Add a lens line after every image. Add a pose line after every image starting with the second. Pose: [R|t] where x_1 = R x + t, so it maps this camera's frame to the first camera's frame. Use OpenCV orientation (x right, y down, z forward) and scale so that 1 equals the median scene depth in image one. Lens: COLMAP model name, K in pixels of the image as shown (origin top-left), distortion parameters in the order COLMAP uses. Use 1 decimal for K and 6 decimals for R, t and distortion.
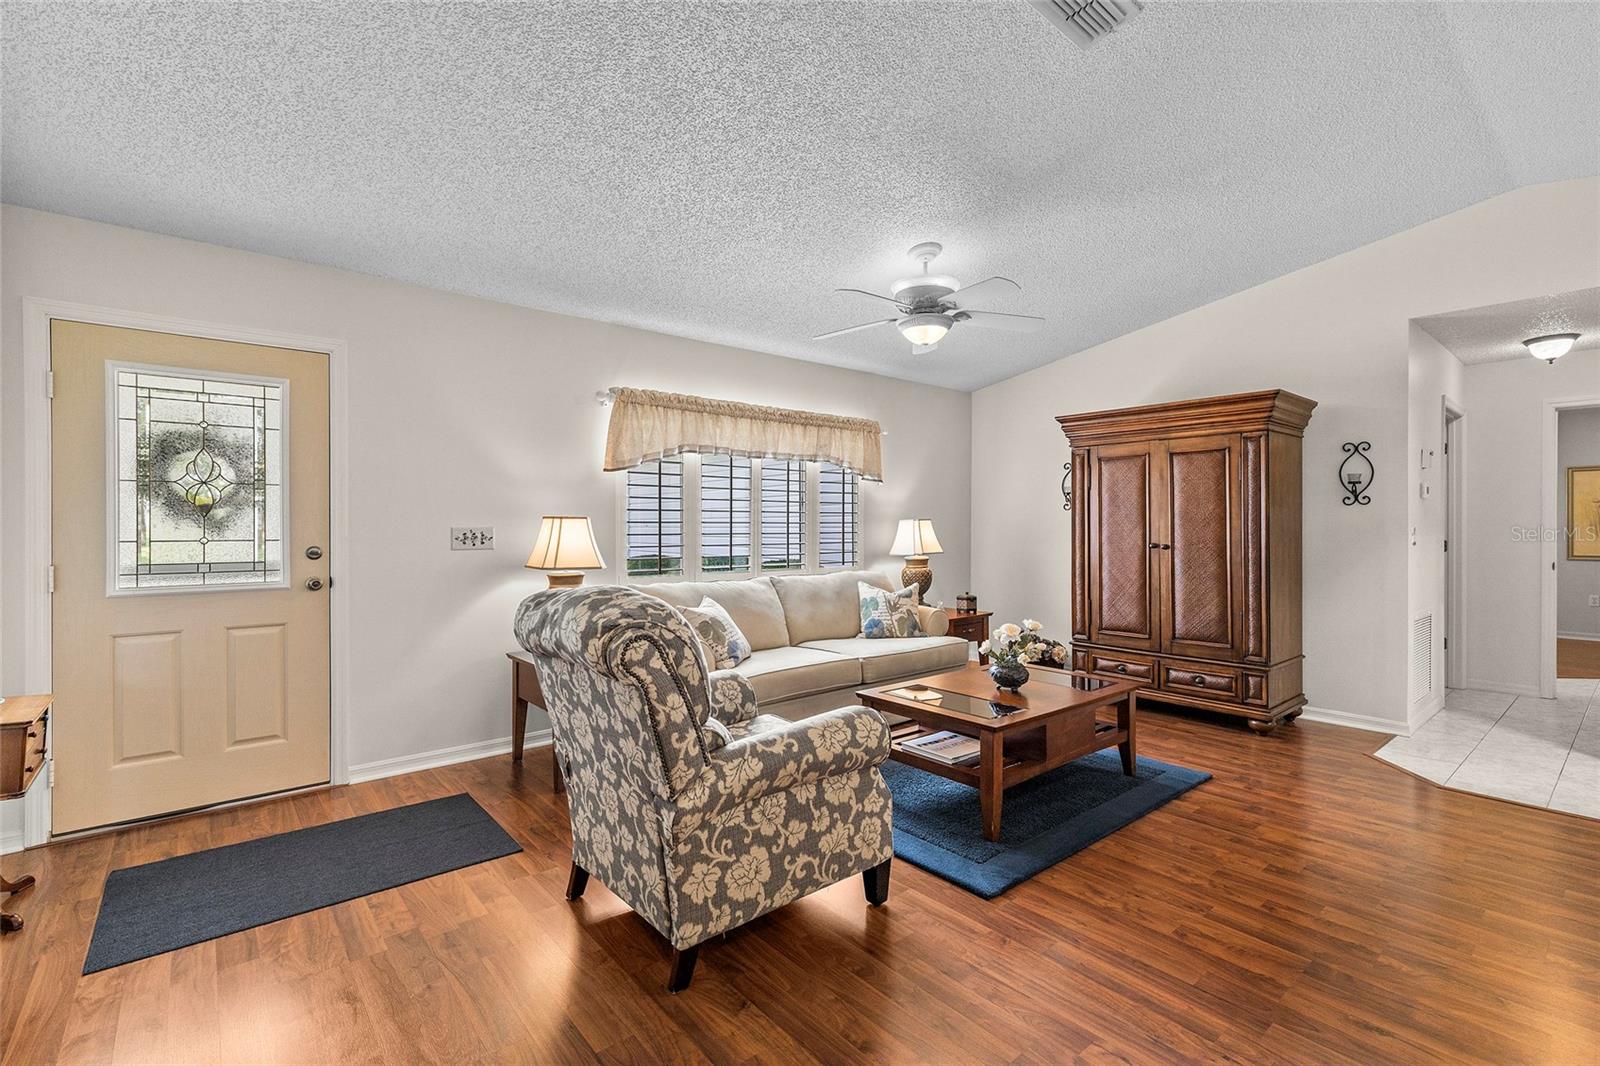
lens RADIAL K [[716.7, 0, 800.1], [0, 716.7, 527.9], [0, 0, 1]] dist [0.003680, -0.000115]
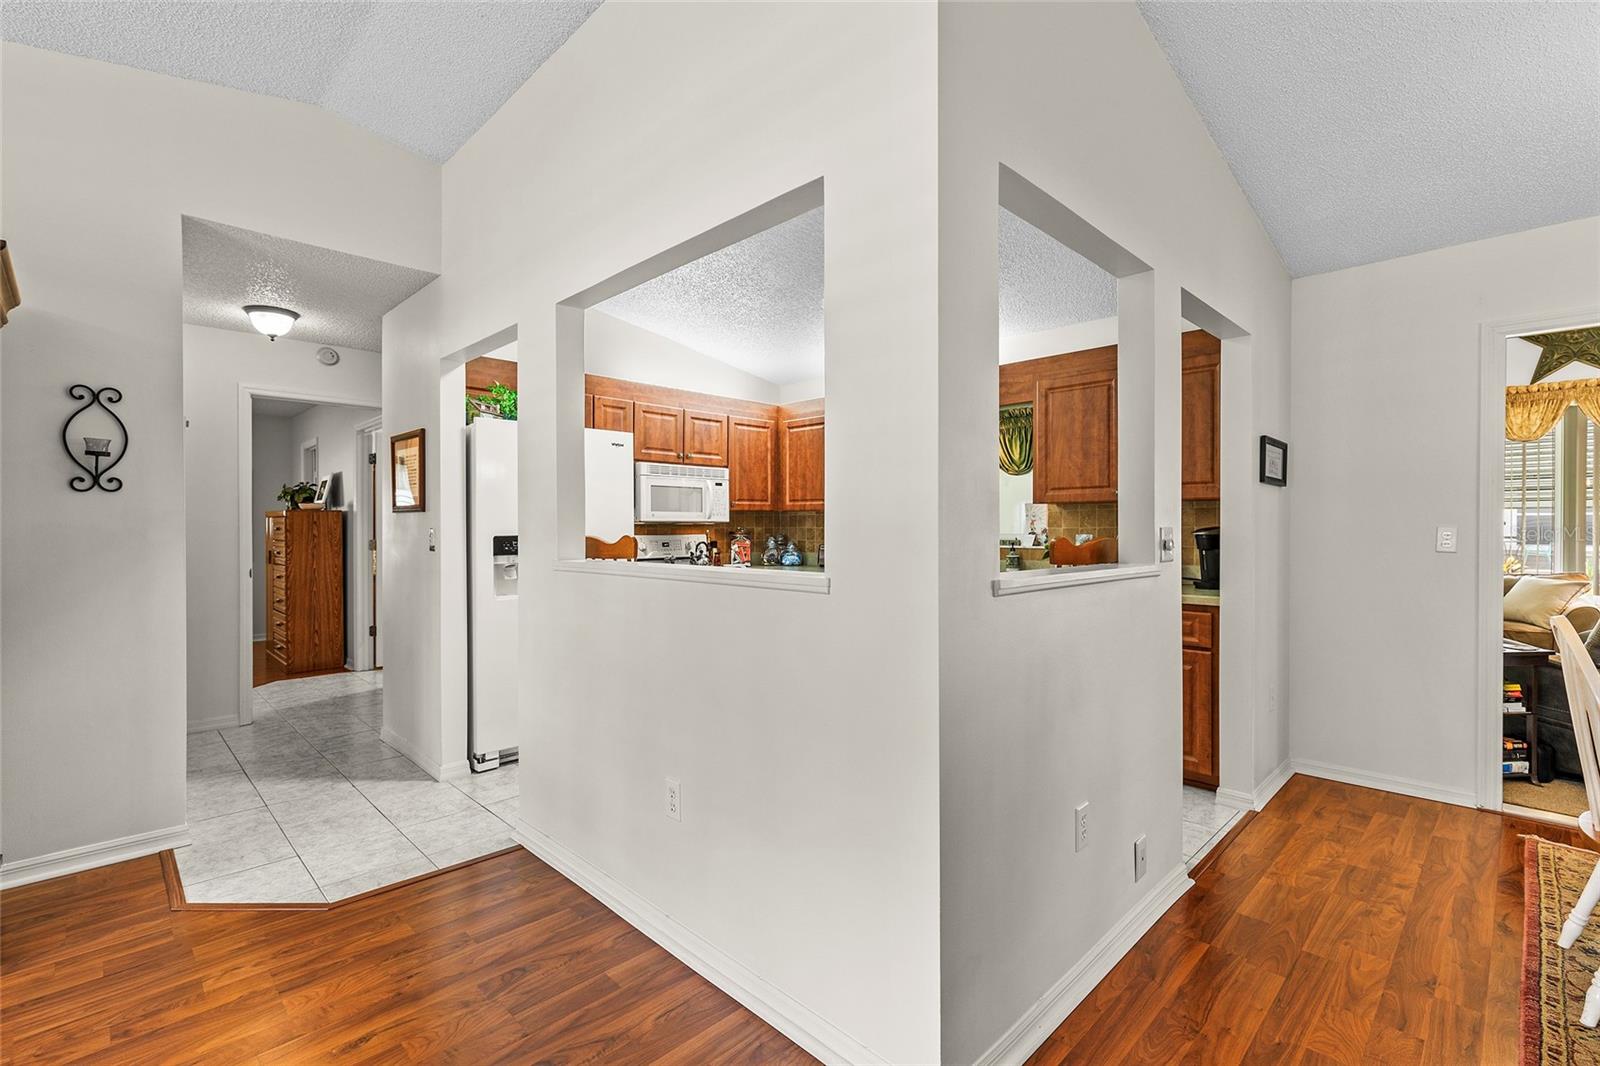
lens RADIAL K [[716.7, 0, 800.1], [0, 716.7, 527.9], [0, 0, 1]] dist [0.003680, -0.000115]
pose [[-0.082462, -0.000808, 0.996594, 0.133296], [0.004854, 0.999987, 0.001213, 0.000131], [-0.996582, 0.004937, -0.082457, 0.468909]]
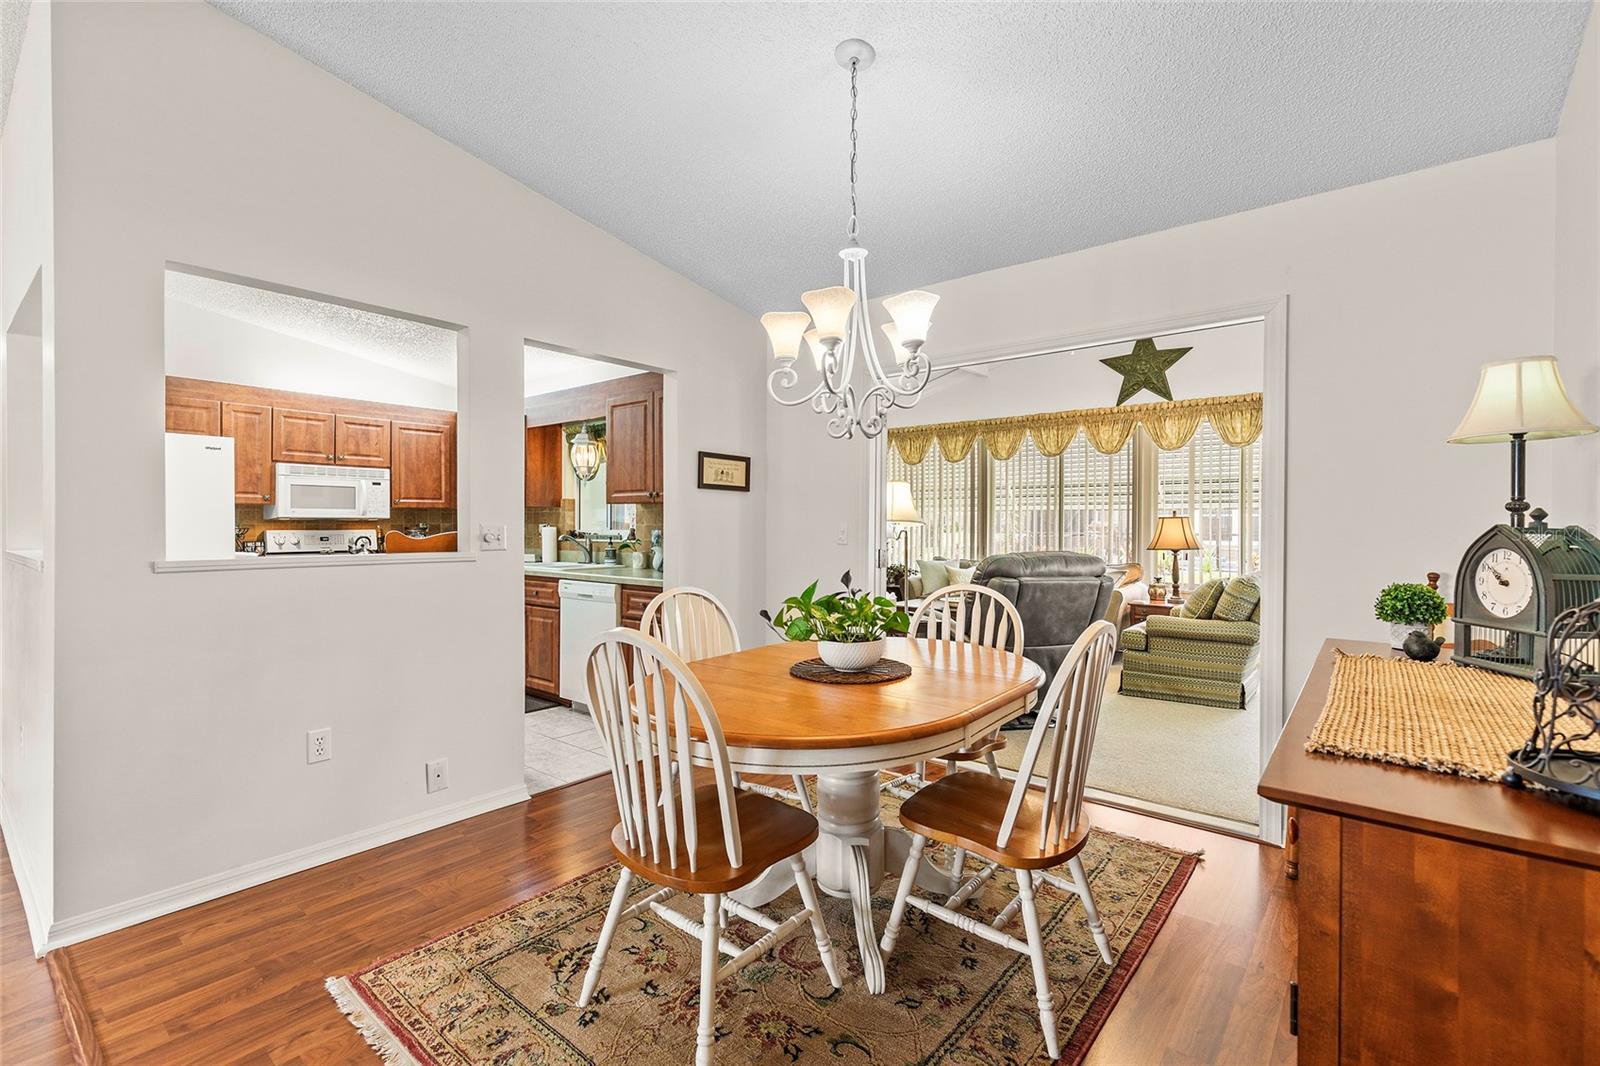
lens RADIAL K [[716.7, 0, 800.1], [0, 716.7, 527.9], [0, 0, 1]] dist [0.003680, -0.000115]
pose [[-0.184426, -0.005825, 0.982829, -0.093673], [0.000589, 0.999982, 0.006037, 0.001285], [-0.982846, 0.001693, -0.184420, -0.014429]]
